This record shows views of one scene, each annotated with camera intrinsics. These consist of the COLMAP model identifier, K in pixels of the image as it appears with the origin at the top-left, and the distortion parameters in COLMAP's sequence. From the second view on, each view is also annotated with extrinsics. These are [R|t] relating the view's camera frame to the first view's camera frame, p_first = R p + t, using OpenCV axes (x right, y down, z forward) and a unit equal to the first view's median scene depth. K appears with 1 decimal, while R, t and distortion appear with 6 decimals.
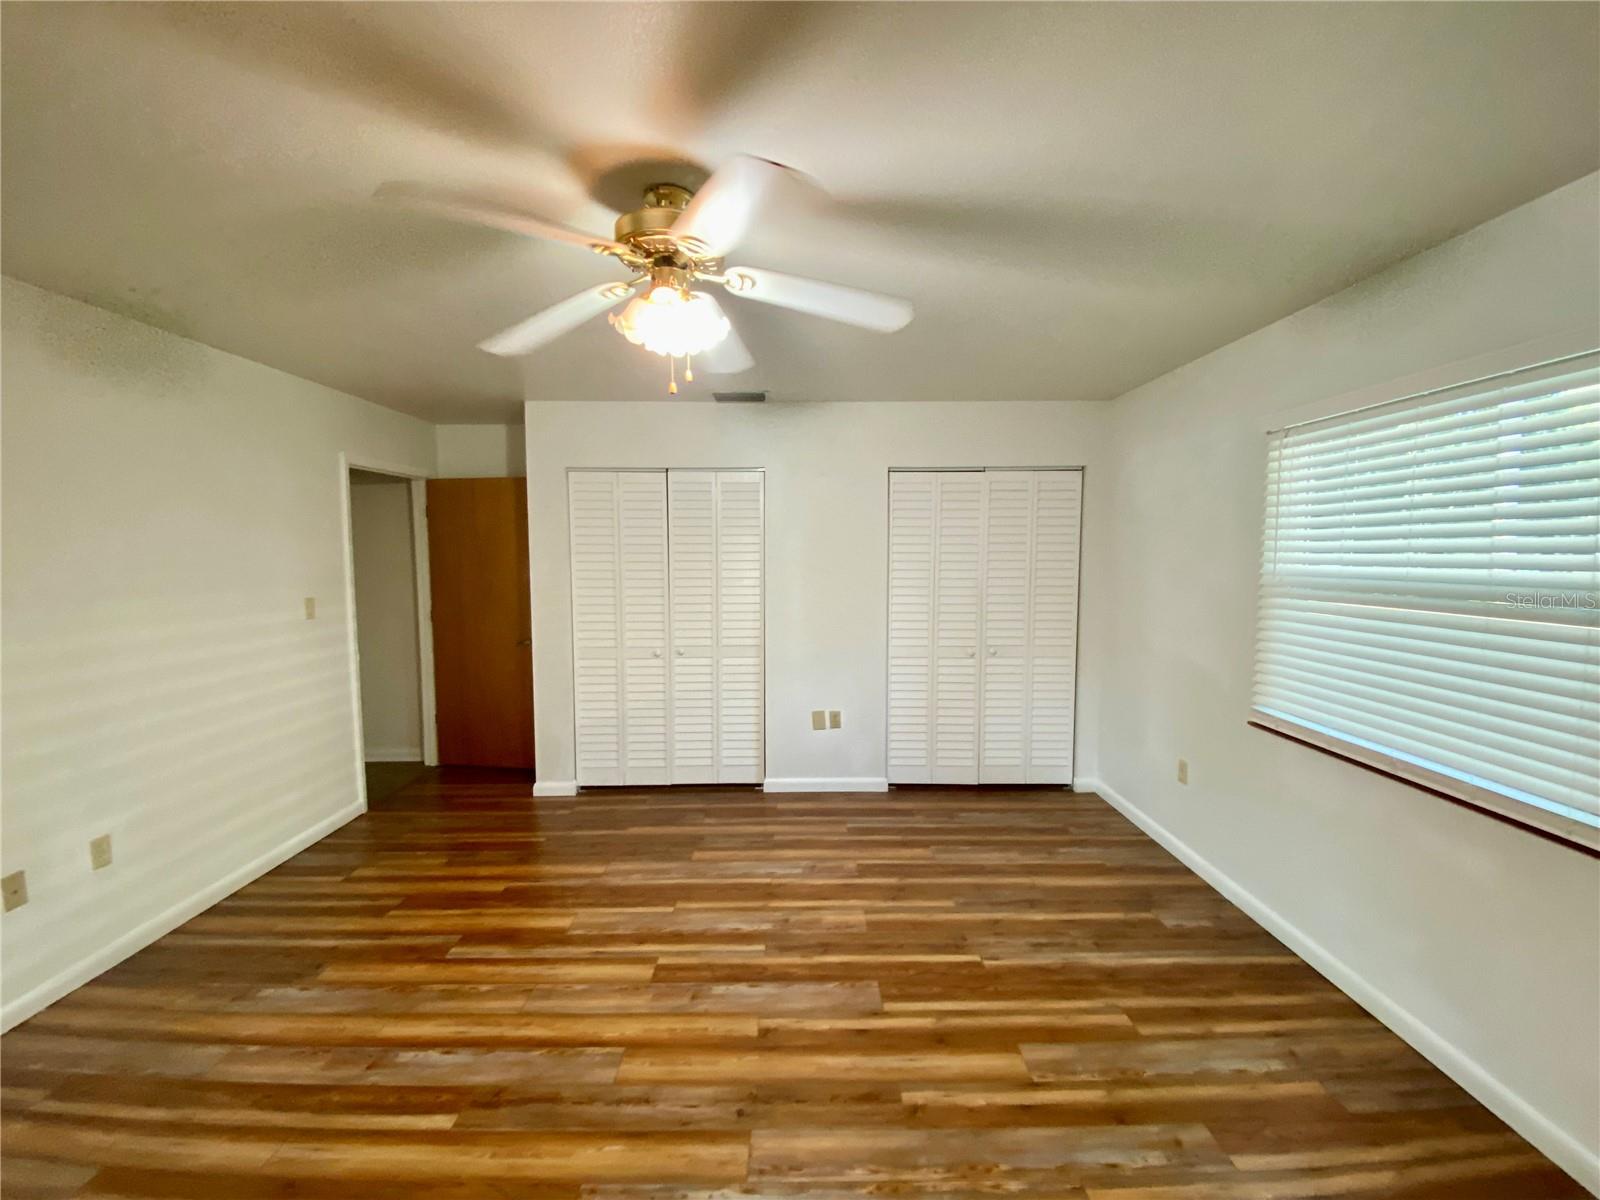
lens RADIAL K [[651.1, 0, 800.0], [0, 651.1, 600.0], [0, 0, 1]] dist [0.014203, -0.017614]
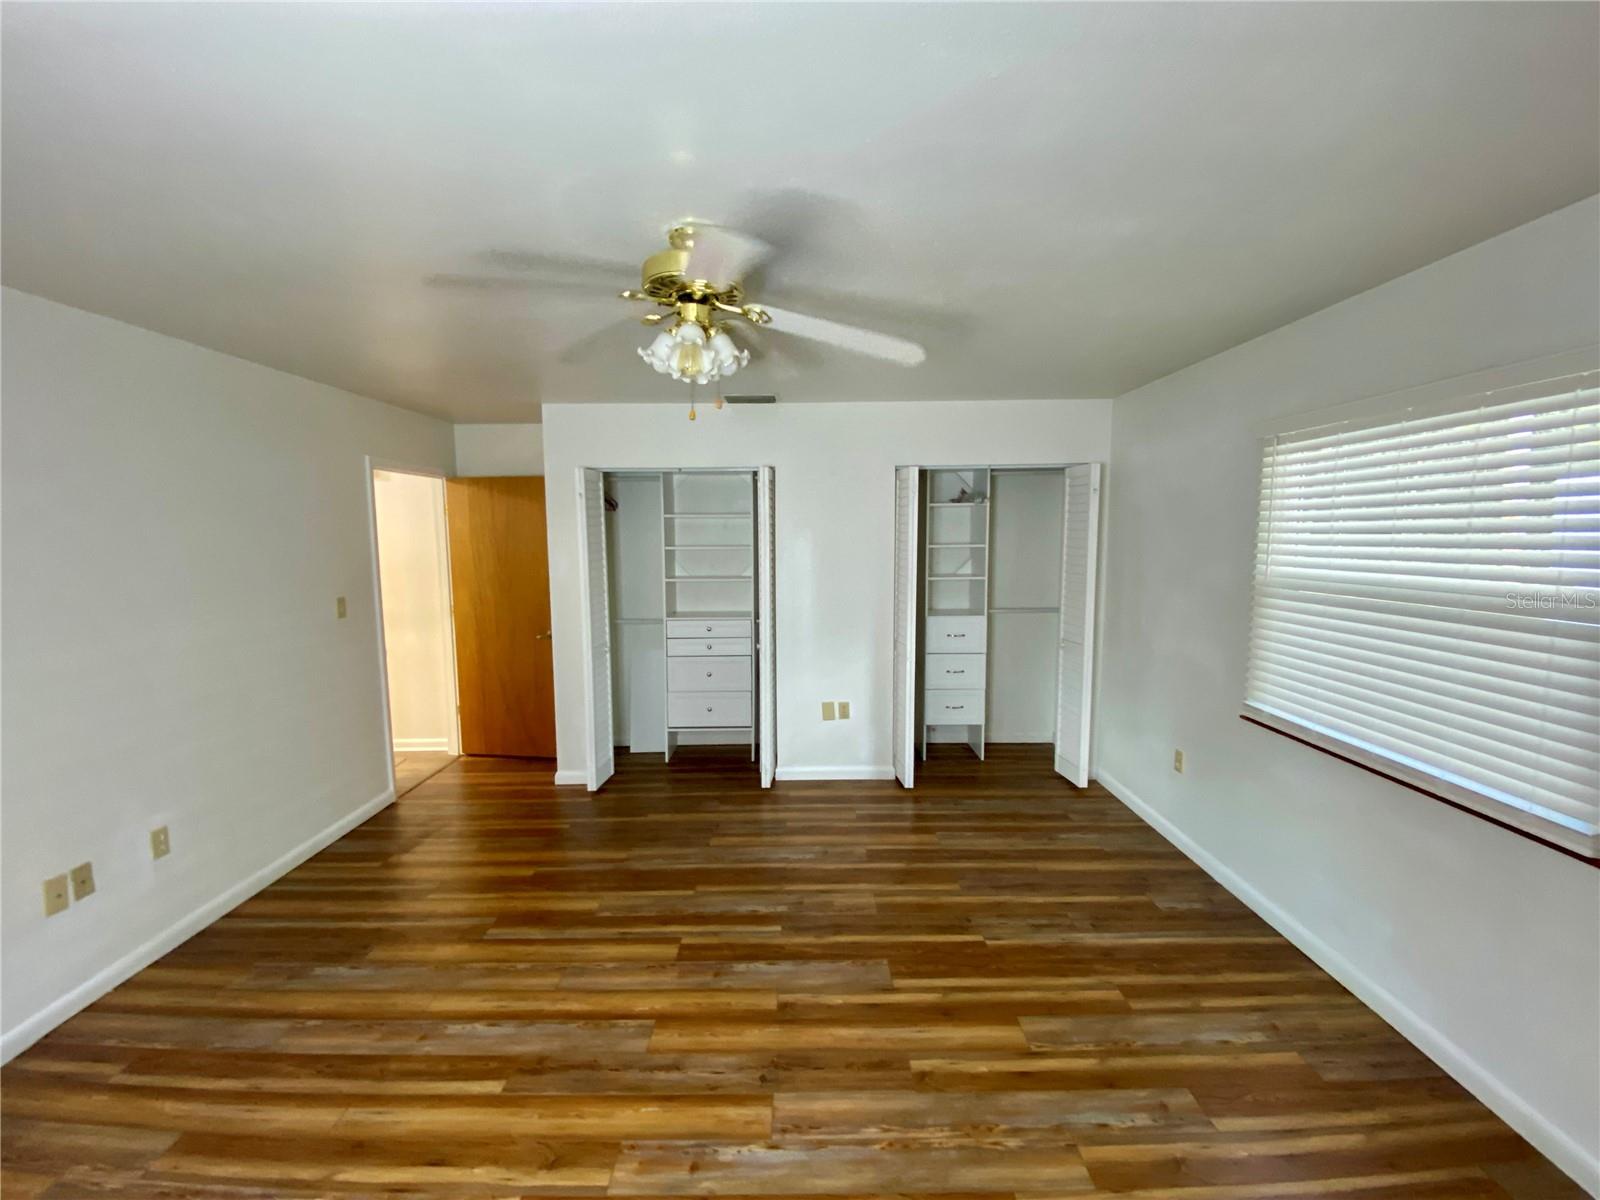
lens RADIAL K [[651.1, 0, 800.0], [0, 651.1, 600.0], [0, 0, 1]] dist [0.014203, -0.017614]
pose [[0.999959, -0.004407, -0.007969, -0.014006], [0.004612, 0.999652, 0.025965, -0.036467], [0.007852, -0.026000, 0.999631, -0.059880]]
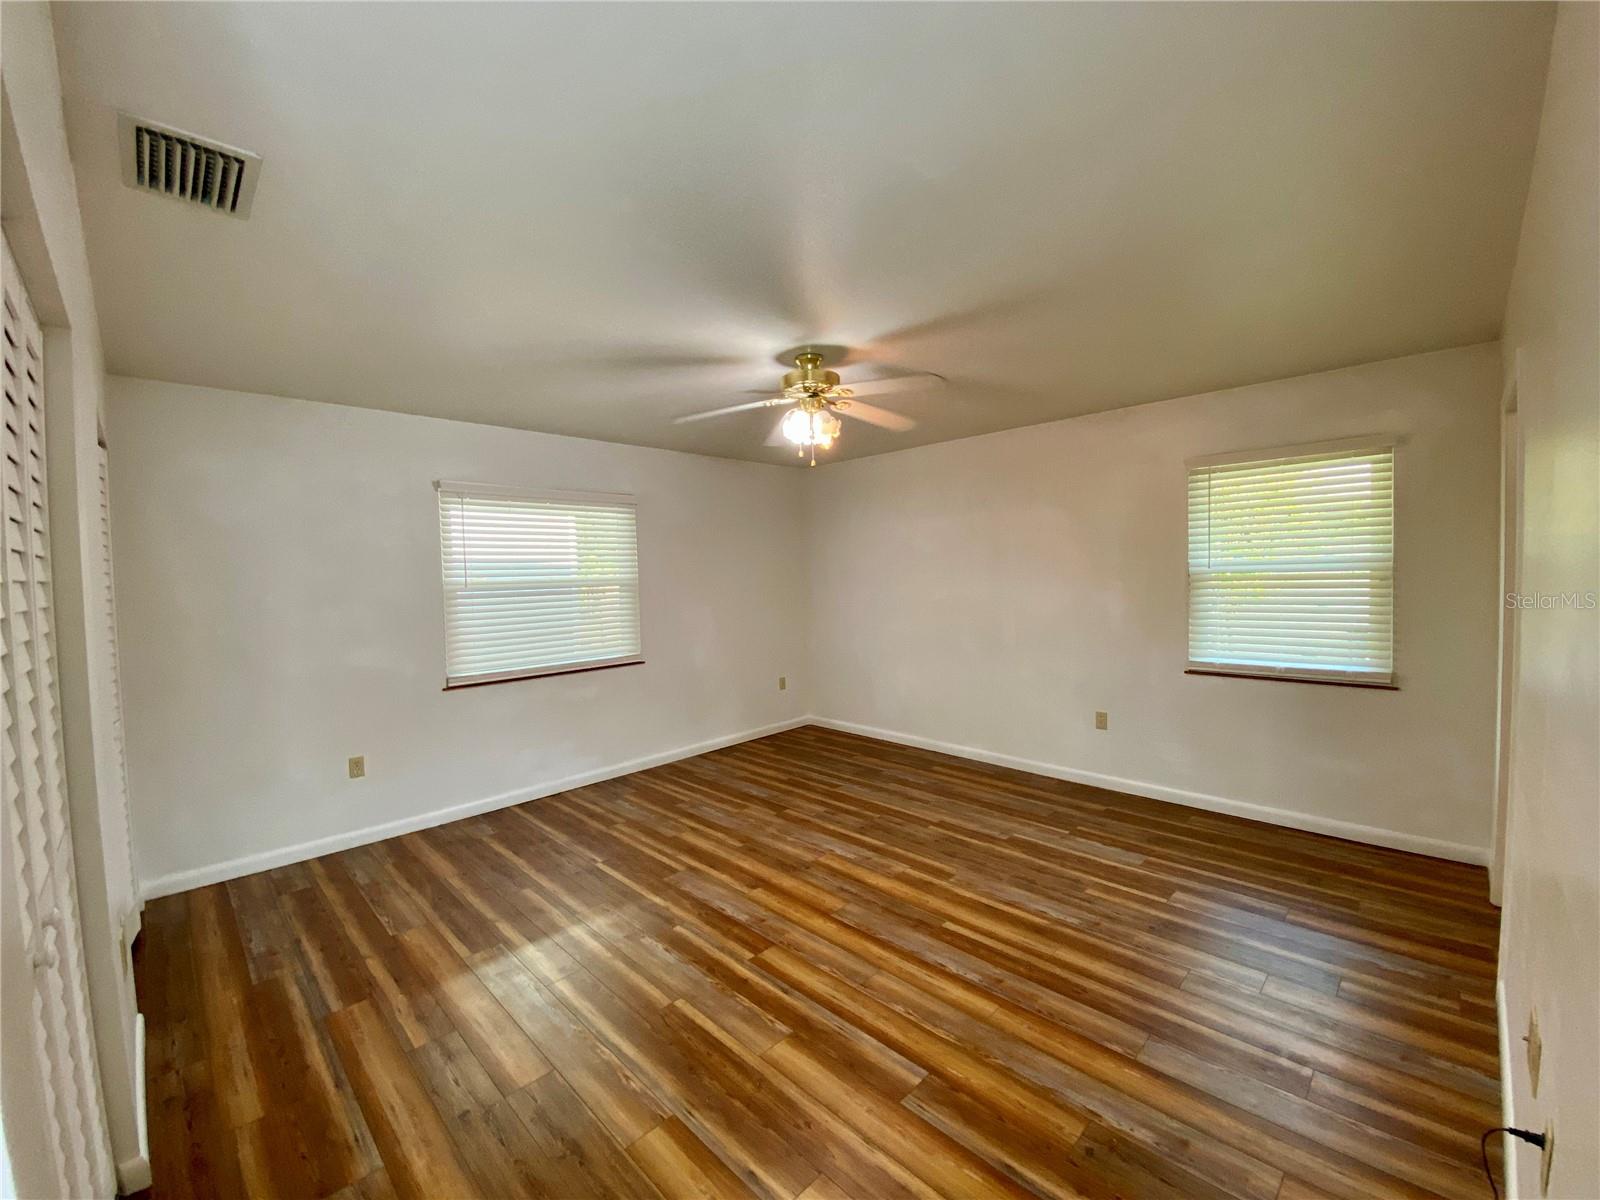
lens RADIAL K [[651.1, 0, 800.0], [0, 651.1, 600.0], [0, 0, 1]] dist [0.014203, -0.017614]
pose [[-0.699993, -0.007333, 0.714112, -1.102638], [0.085997, 0.991805, 0.094481, -0.097867], [-0.708953, 0.127547, -0.693626, 1.759415]]
